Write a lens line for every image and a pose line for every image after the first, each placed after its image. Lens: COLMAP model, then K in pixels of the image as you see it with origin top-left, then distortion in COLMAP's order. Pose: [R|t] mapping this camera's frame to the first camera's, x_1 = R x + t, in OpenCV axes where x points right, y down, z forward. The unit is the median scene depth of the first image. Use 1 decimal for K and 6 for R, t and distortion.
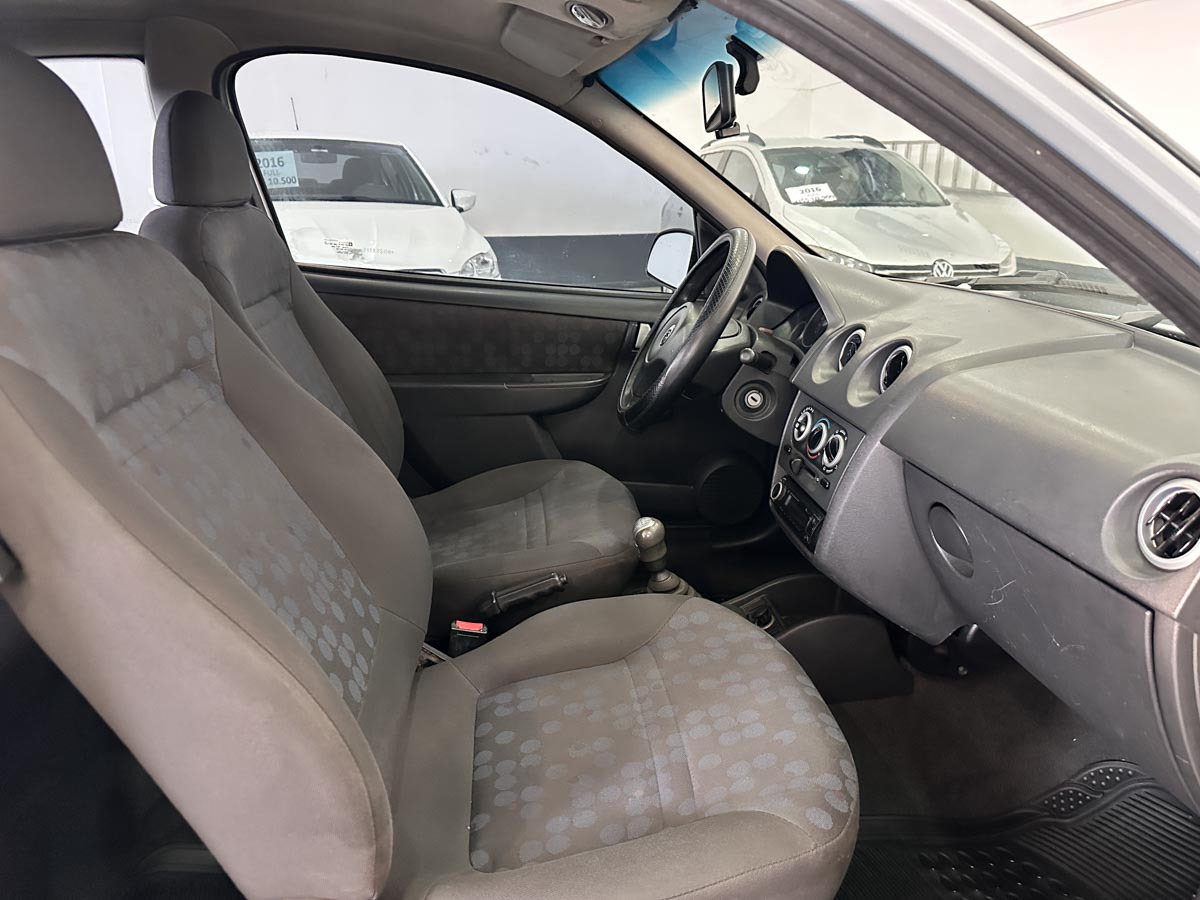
lens RADIAL K [[839.8, 0, 597.9], [0, 839.8, 447.6], [0, 0, 1]] dist [0.126020, -0.161028]
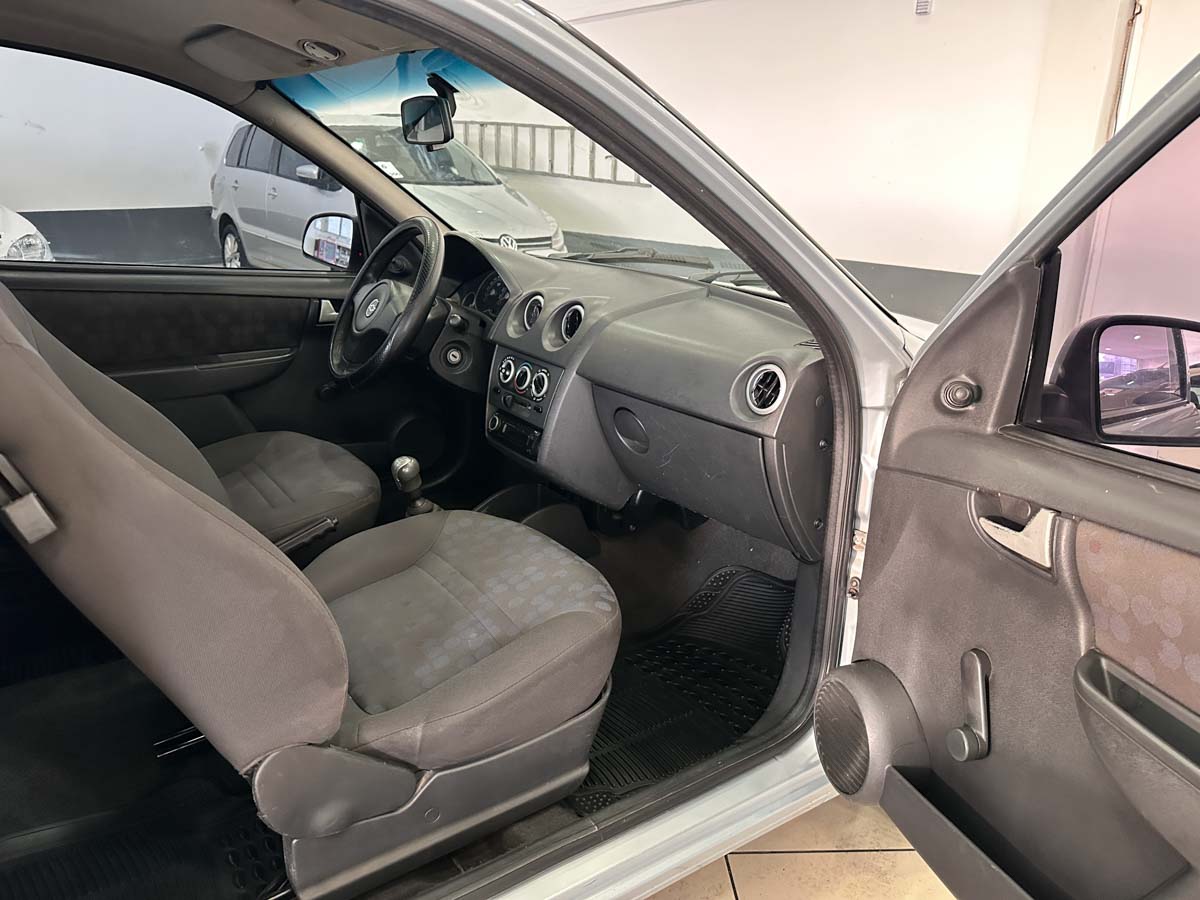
lens RADIAL K [[839.8, 0, 597.9], [0, 839.8, 447.6], [0, 0, 1]] dist [0.126020, -0.161028]
pose [[0.872943, -0.142646, 0.466501, -0.268953], [0.128083, 0.989762, 0.062971, 0.028796], [-0.470708, 0.004780, 0.882276, -0.225894]]
